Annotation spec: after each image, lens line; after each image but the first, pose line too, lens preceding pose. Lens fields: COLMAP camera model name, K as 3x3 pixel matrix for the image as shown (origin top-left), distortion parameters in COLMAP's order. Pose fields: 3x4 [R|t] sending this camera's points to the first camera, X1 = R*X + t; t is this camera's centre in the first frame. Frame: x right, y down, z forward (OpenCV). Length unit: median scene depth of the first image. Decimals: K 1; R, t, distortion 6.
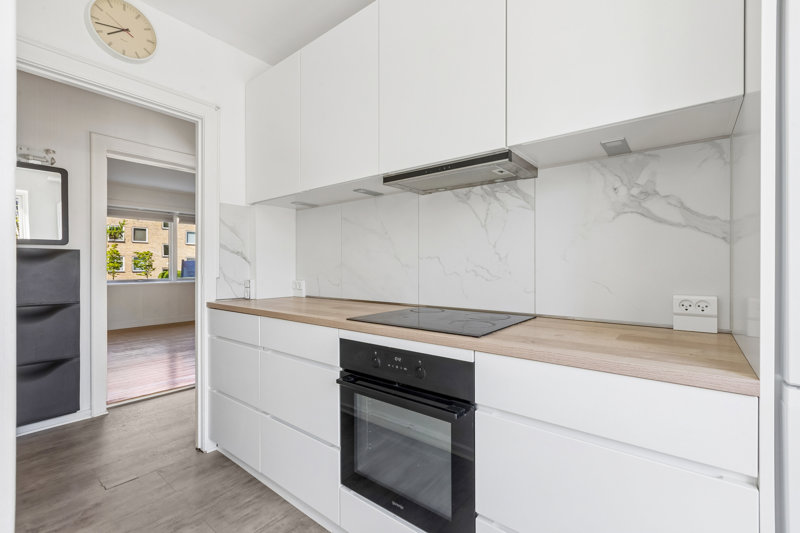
lens RADIAL K [[354.5, 0, 400.0], [0, 354.5, 266.5], [0, 0, 1]] dist [0.000303, 0.000010]
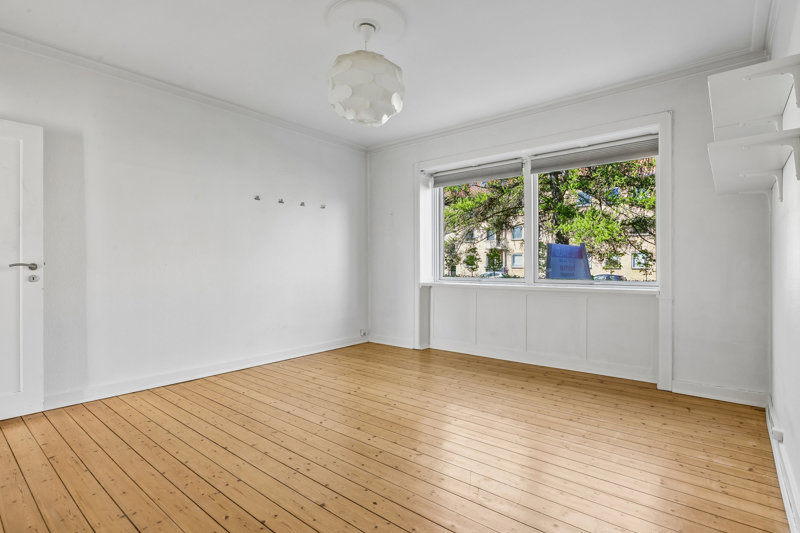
lens RADIAL K [[397.8, 0, 400.0], [0, 397.8, 266.5], [0, 0, 1]] dist [0.033032, 0.000053]
pose [[-0.011934, 0.018133, -0.999764, -0.007936], [0.003434, 0.999830, 0.018093, 0.000630], [0.999923, -0.003217, -0.011994, 0.195951]]
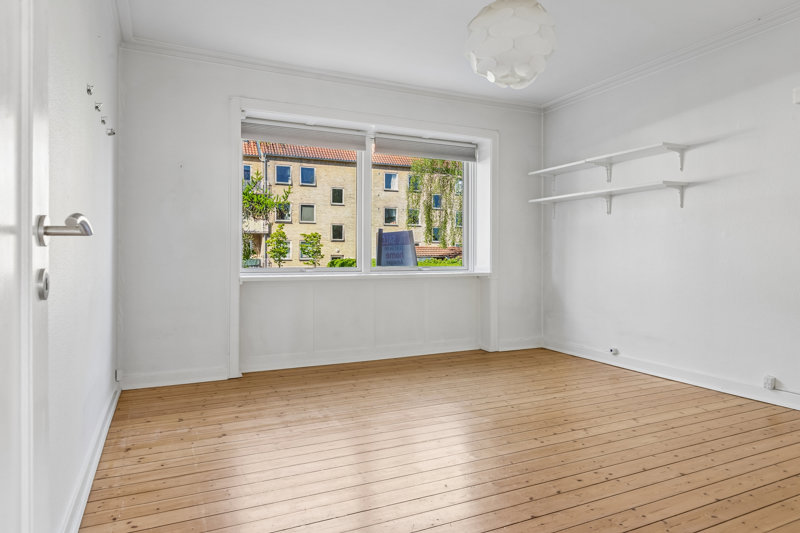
lens RADIAL K [[501.9, 0, 400.0], [0, 501.9, 266.5], [0, 0, 1]] dist [-0.021620, -0.000112]
pose [[0.900498, 0.015798, -0.434574, -0.072432], [-0.006835, 0.999731, 0.022179, 0.003851], [0.434807, -0.017001, 0.900363, 0.098294]]
